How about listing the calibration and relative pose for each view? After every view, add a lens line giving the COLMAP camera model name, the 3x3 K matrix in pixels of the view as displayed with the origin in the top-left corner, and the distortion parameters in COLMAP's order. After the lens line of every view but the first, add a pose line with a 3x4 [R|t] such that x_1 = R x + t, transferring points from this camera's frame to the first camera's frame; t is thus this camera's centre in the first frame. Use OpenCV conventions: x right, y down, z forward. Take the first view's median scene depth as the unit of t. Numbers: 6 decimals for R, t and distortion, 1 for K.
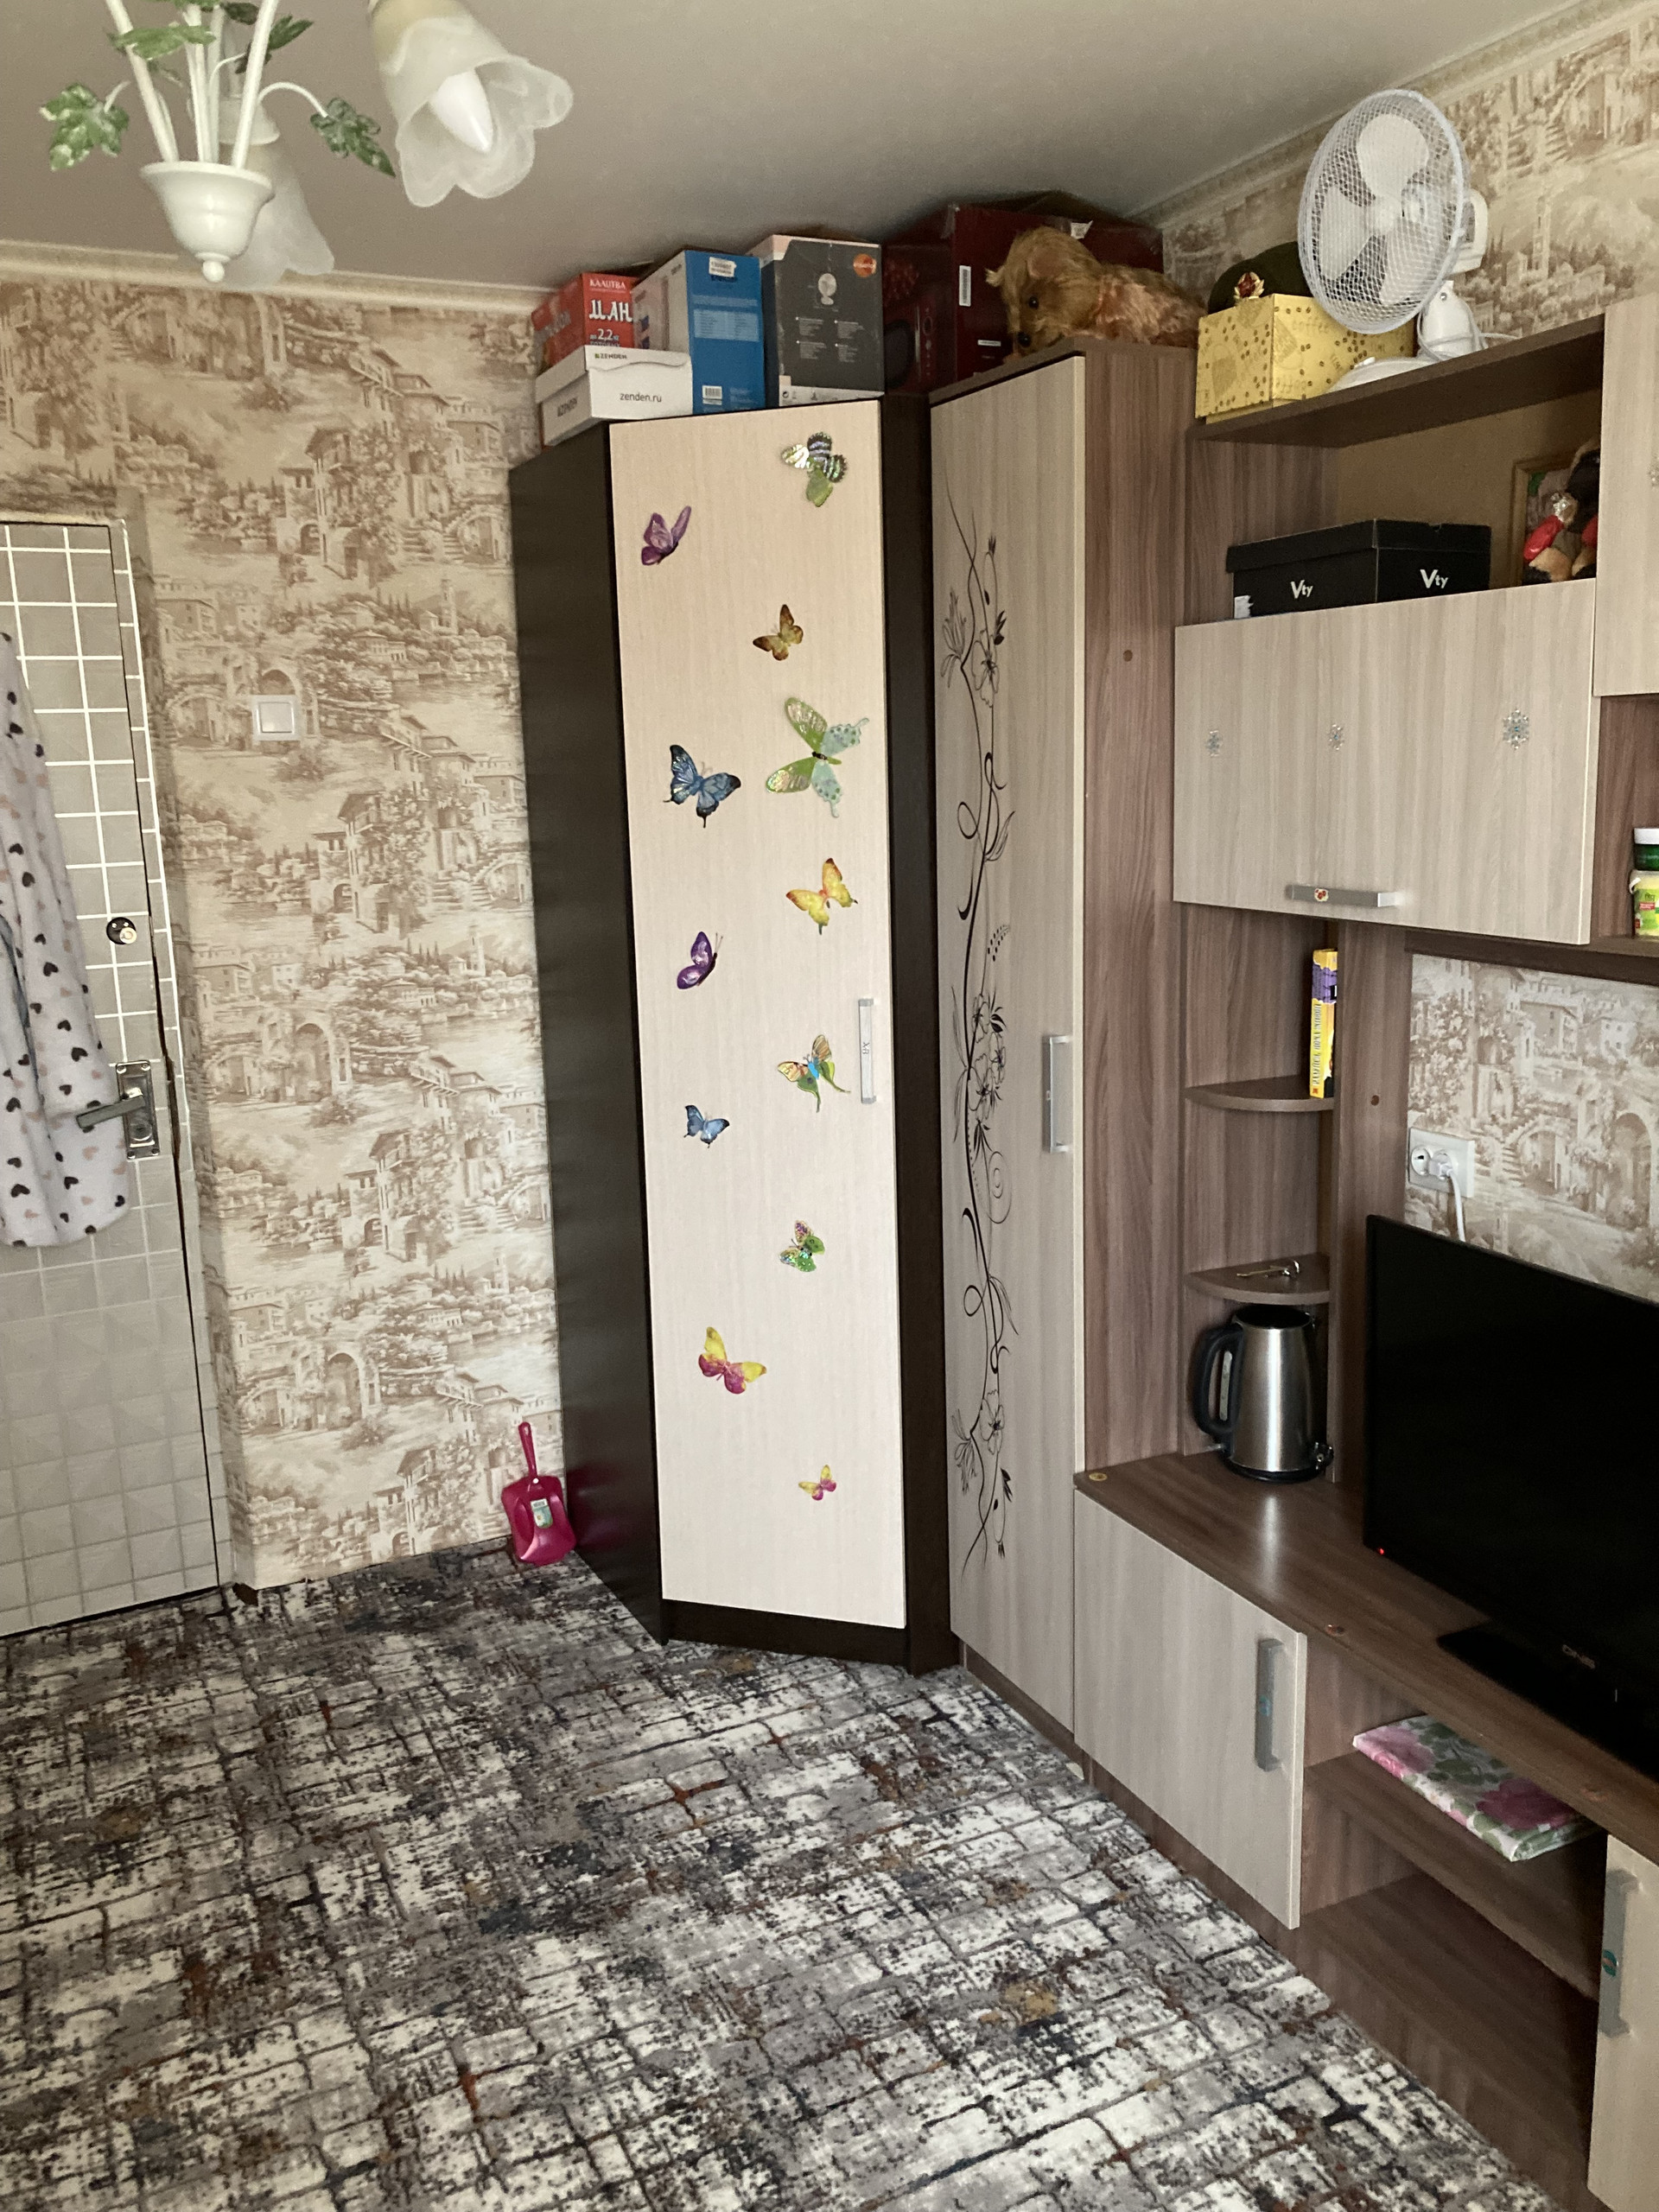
lens RADIAL K [[1815.9, 0, 829.5], [0, 1815.9, 1106.0], [0, 0, 1]] dist [0.054289, -0.007915]
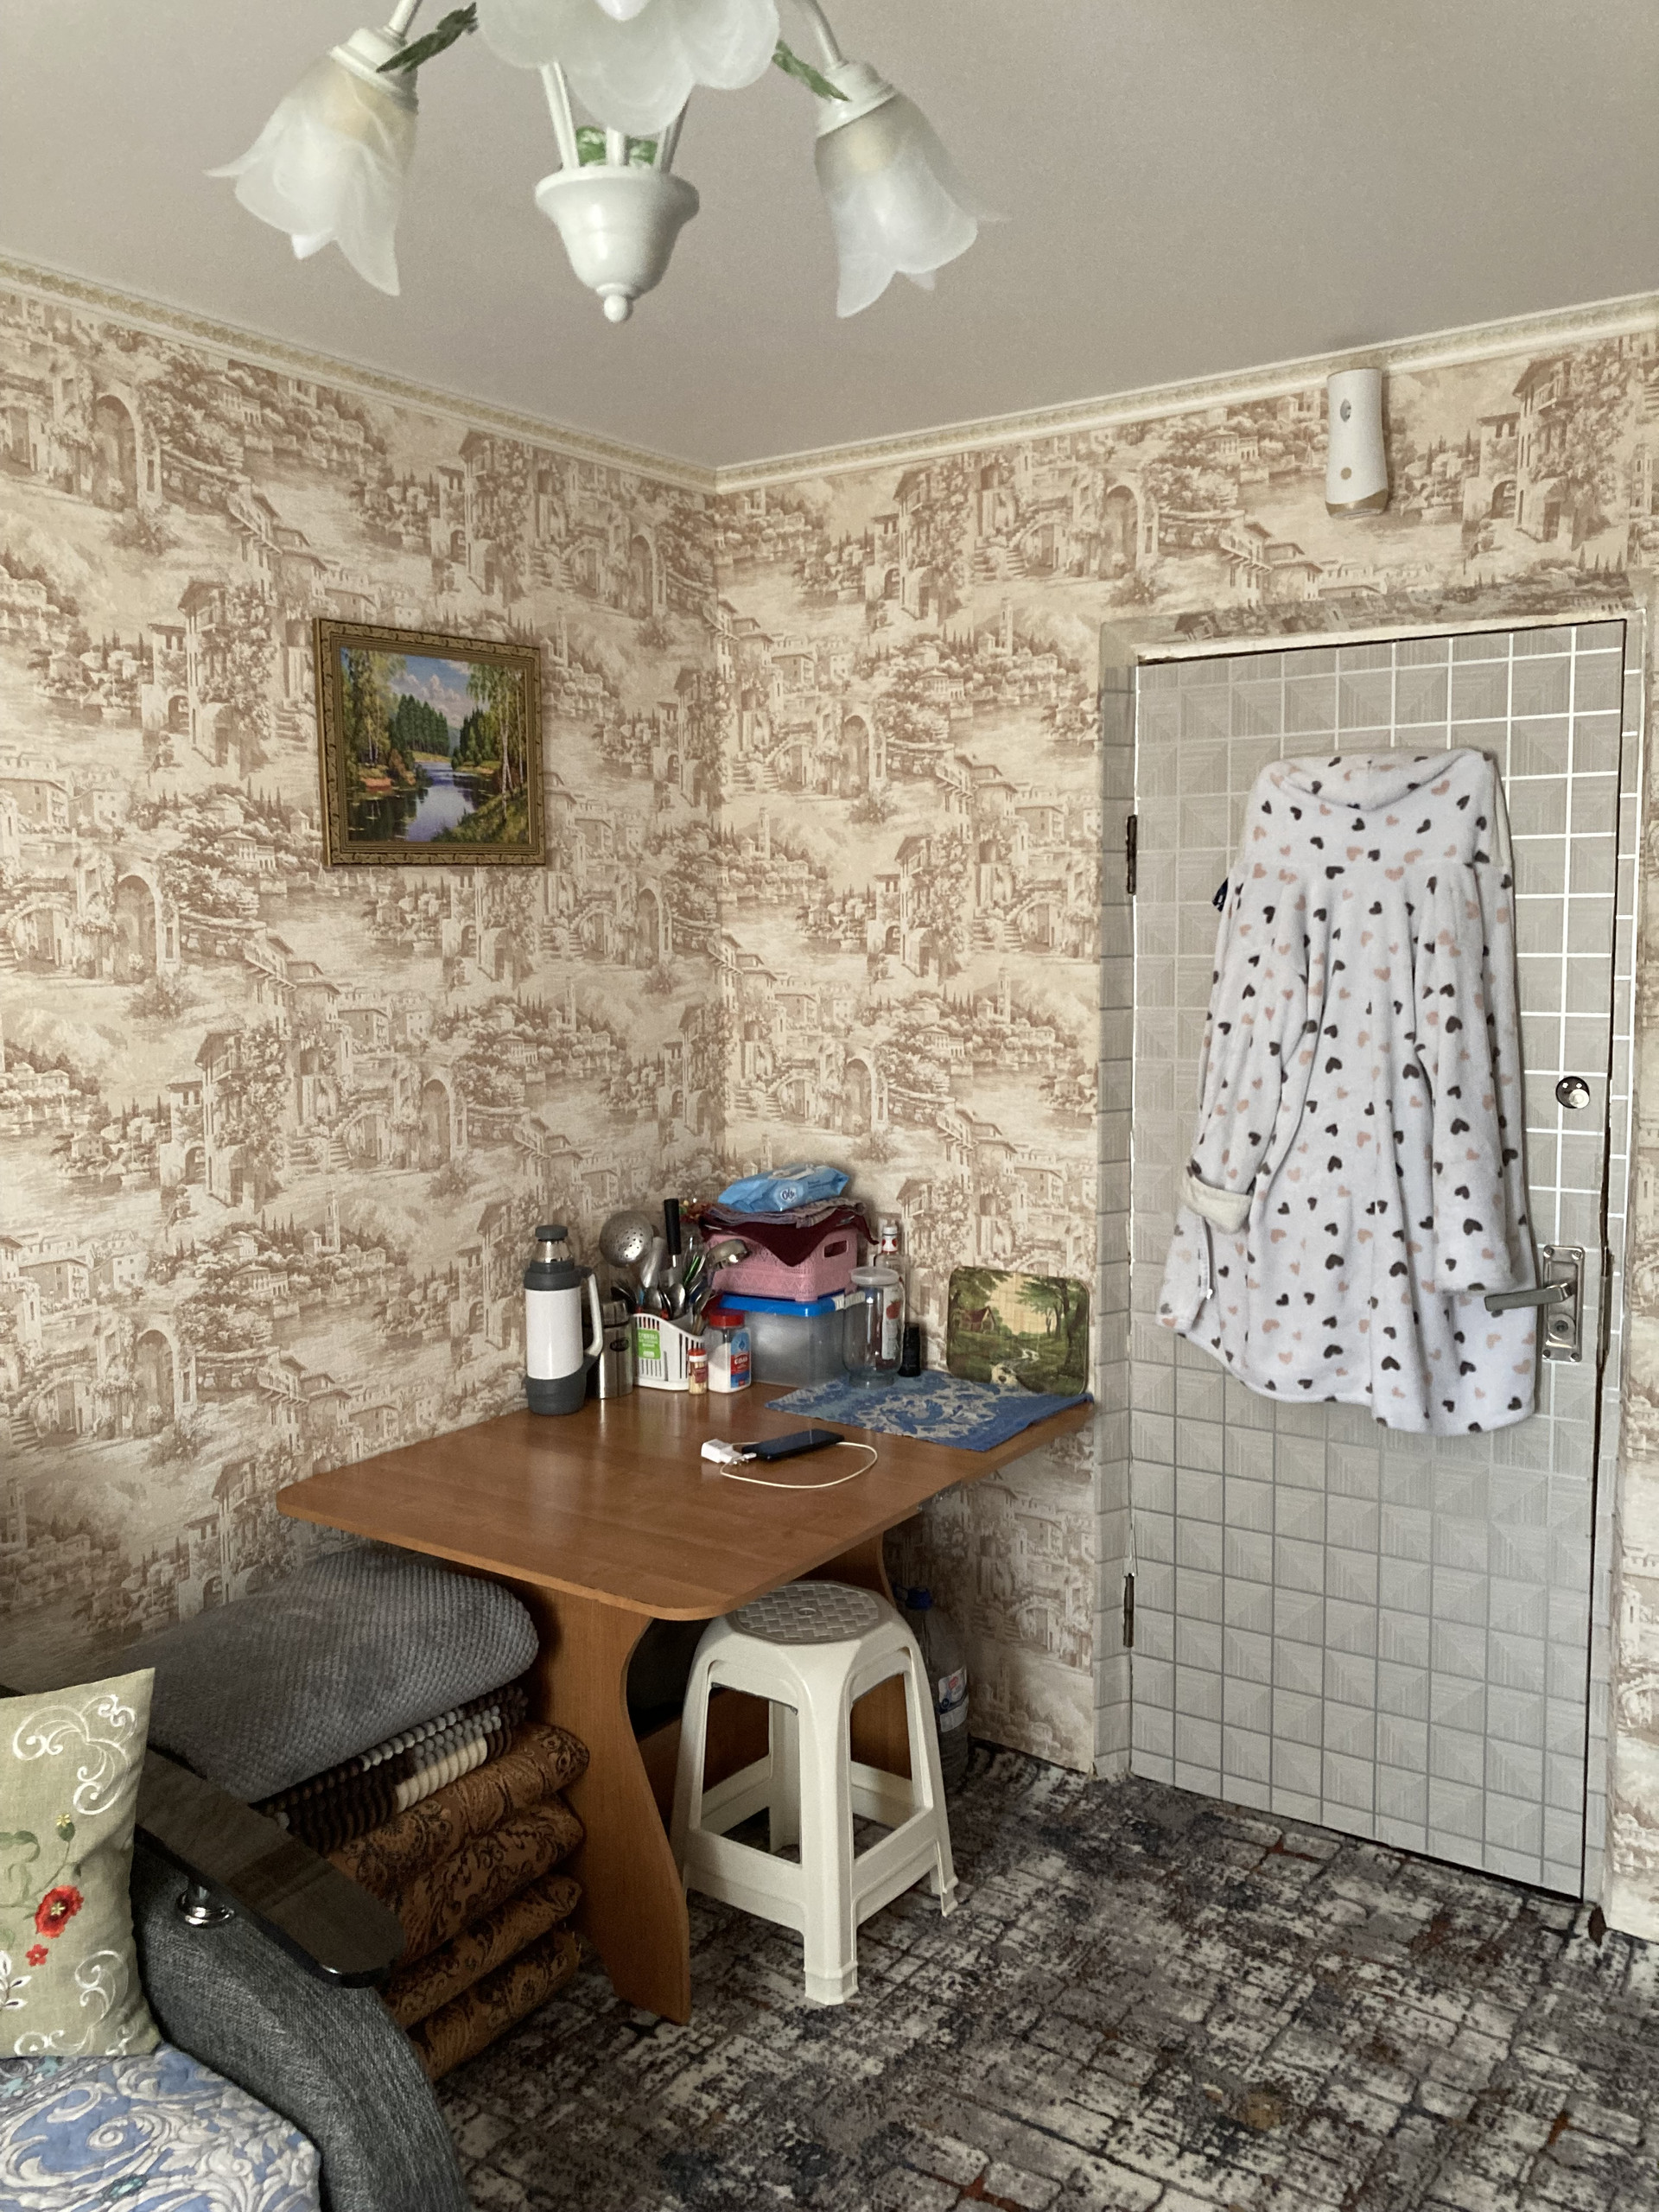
lens RADIAL K [[1834.6, 0, 829.5], [0, 1834.6, 1106.0], [0, 0, 1]] dist [0.079243, -0.102607]
pose [[0.494738, 0.132858, -0.858826, 0.187344], [-0.172981, 0.983525, 0.052500, -0.079057], [0.851652, 0.122587, 0.509570, 0.288171]]
